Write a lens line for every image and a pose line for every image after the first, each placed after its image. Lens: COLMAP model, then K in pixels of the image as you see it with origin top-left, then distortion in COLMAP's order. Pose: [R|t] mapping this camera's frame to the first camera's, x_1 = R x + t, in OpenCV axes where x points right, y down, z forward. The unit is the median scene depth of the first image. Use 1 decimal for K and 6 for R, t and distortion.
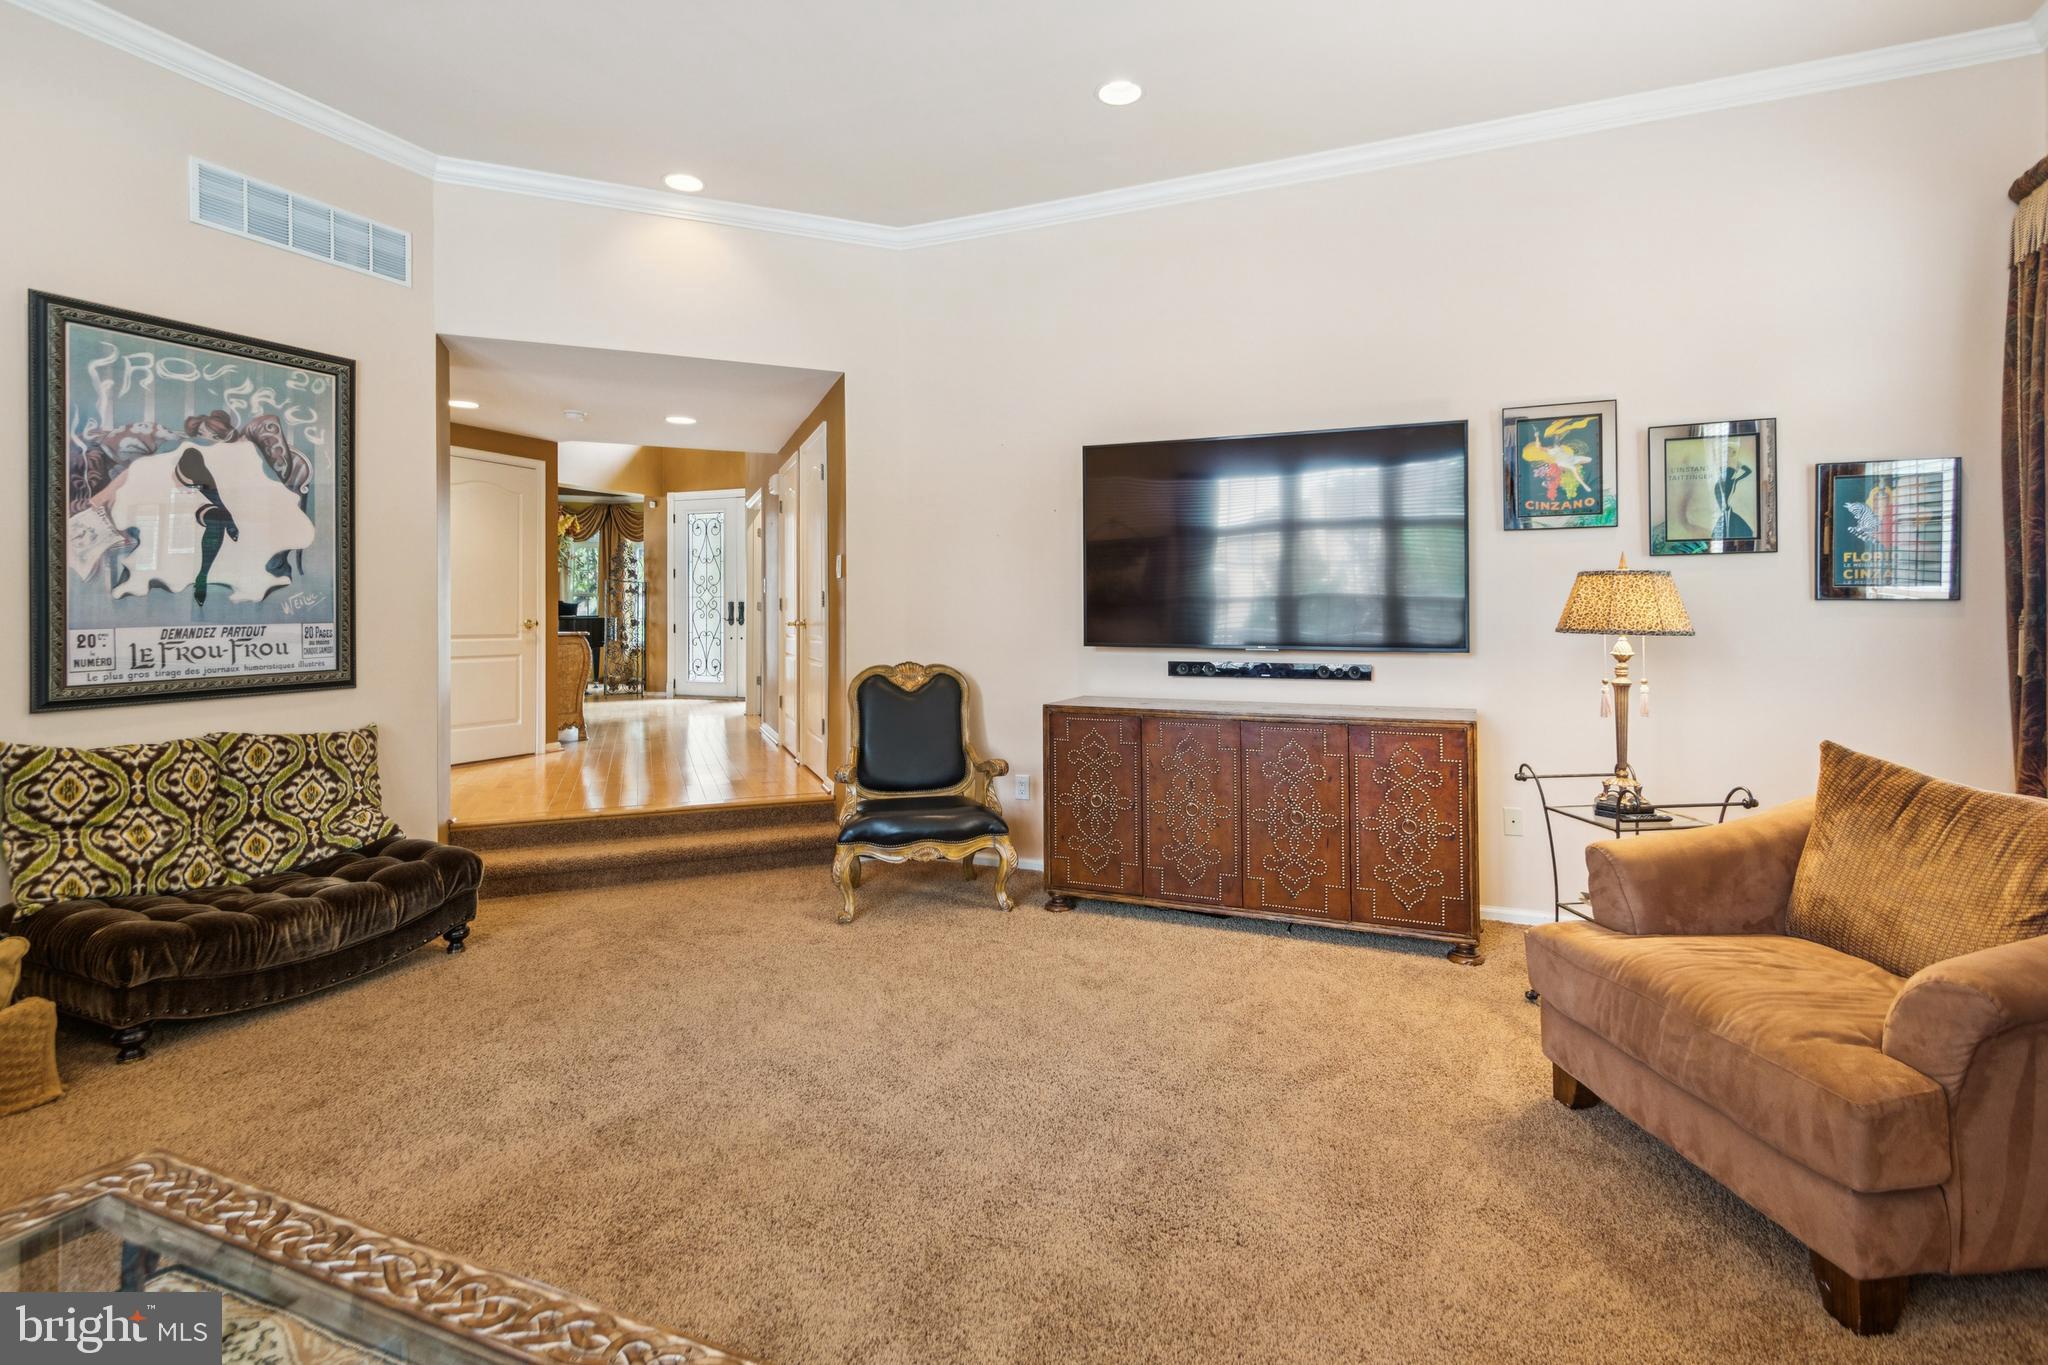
lens RADIAL K [[983.9, 0, 1038.8], [0, 983.9, 616.8], [0, 0, 1]] dist [0.019164, -0.005123]
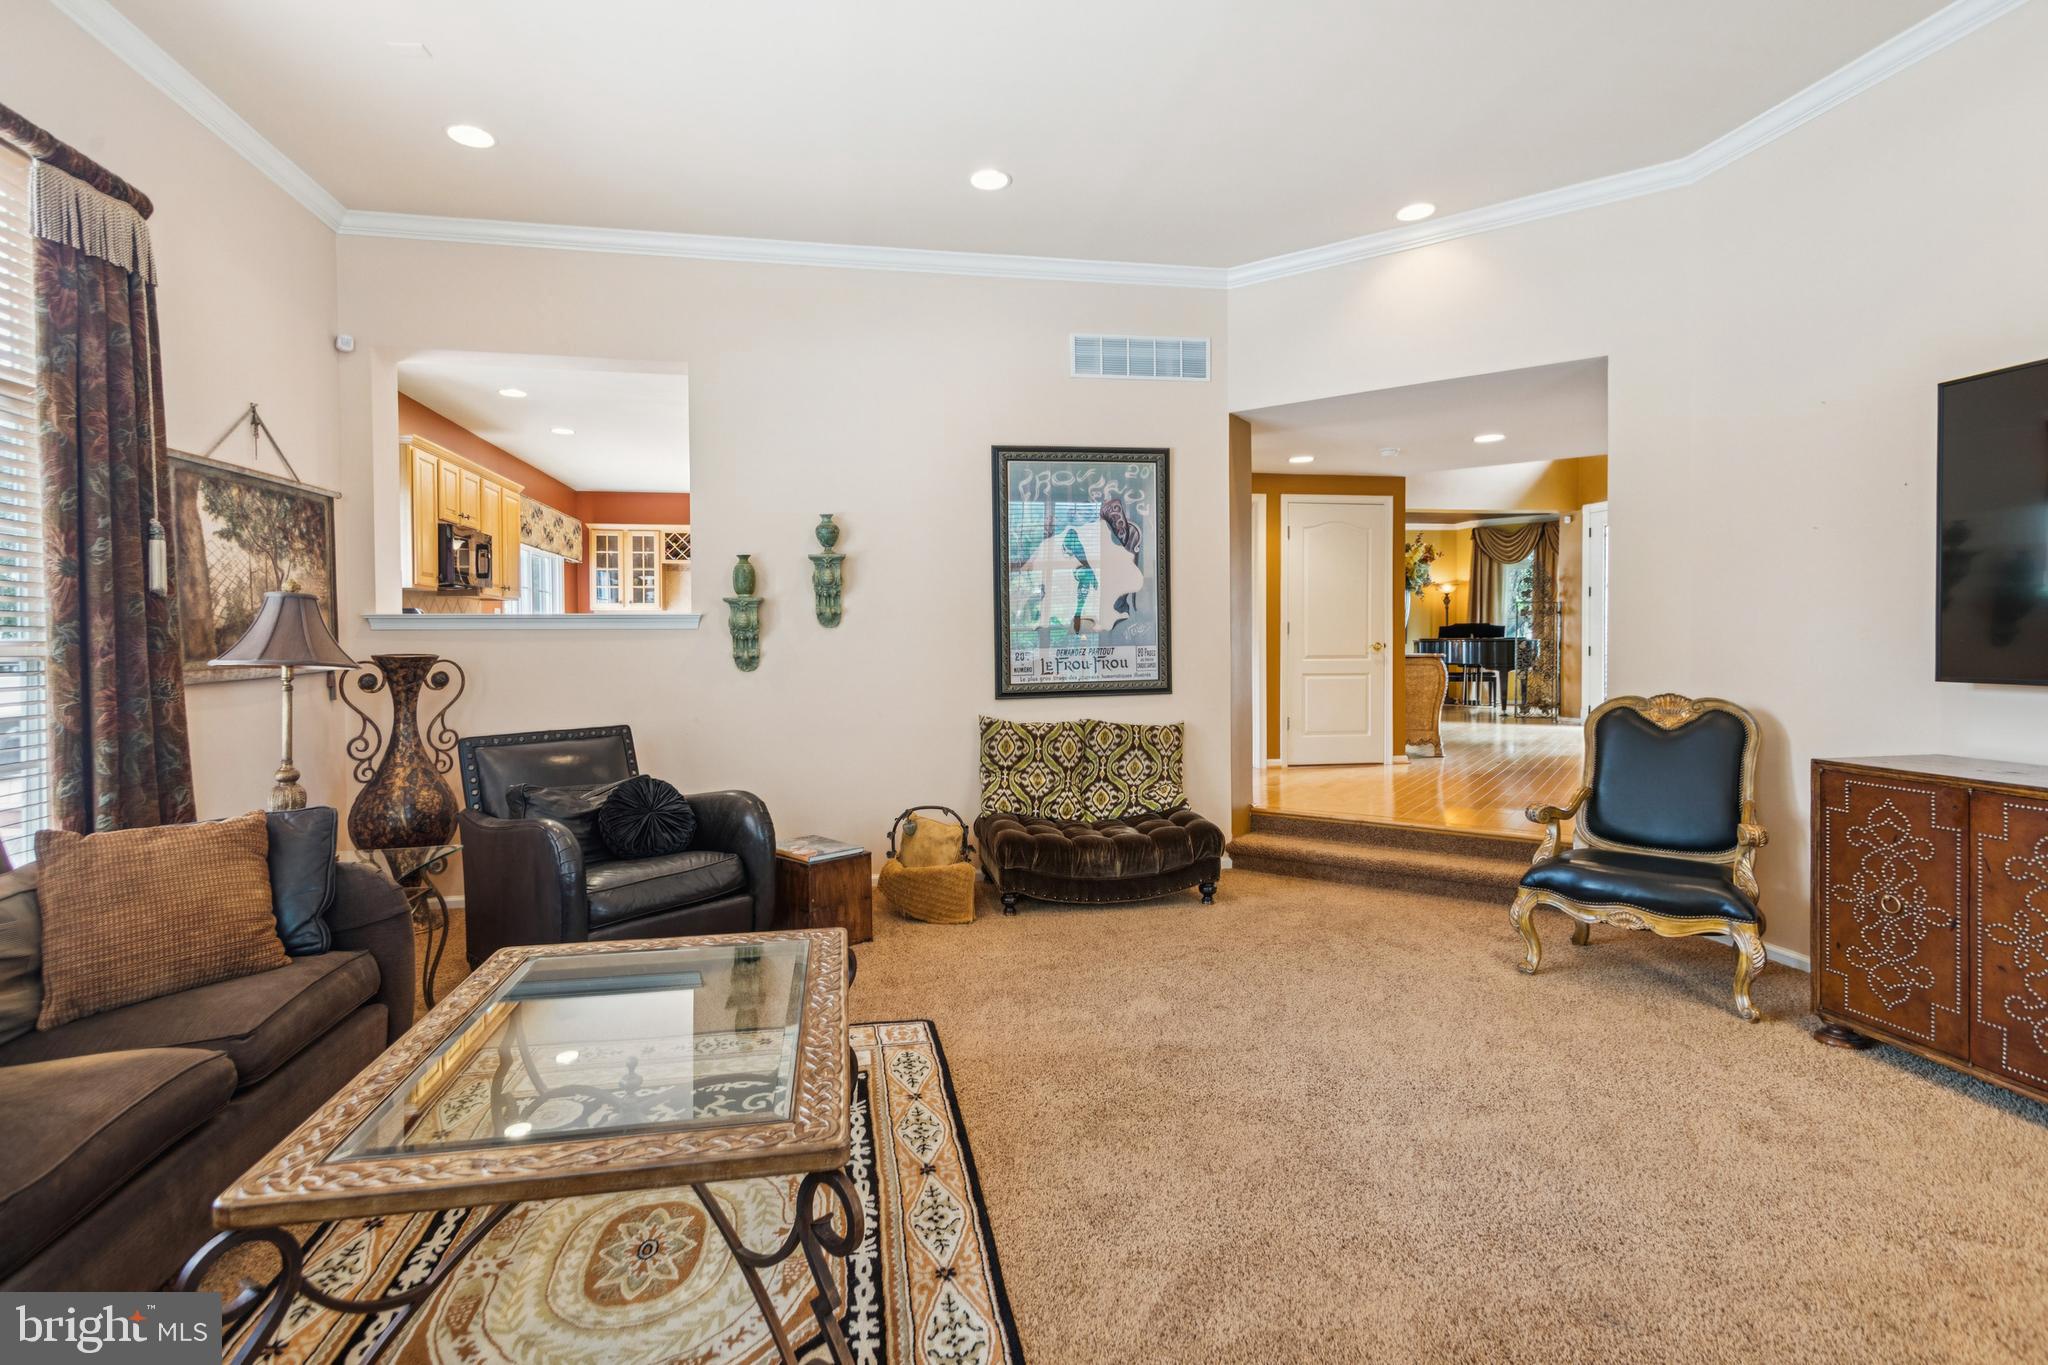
lens RADIAL K [[983.9, 0, 1018.0], [0, 983.9, 672.2], [0, 0, 1]] dist [0.019164, -0.005123]
pose [[0.539868, 0.025141, -0.841374, 0.332103], [0.004334, 0.999458, 0.032646, -0.002111], [0.841739, -0.021271, 0.539466, 0.114071]]
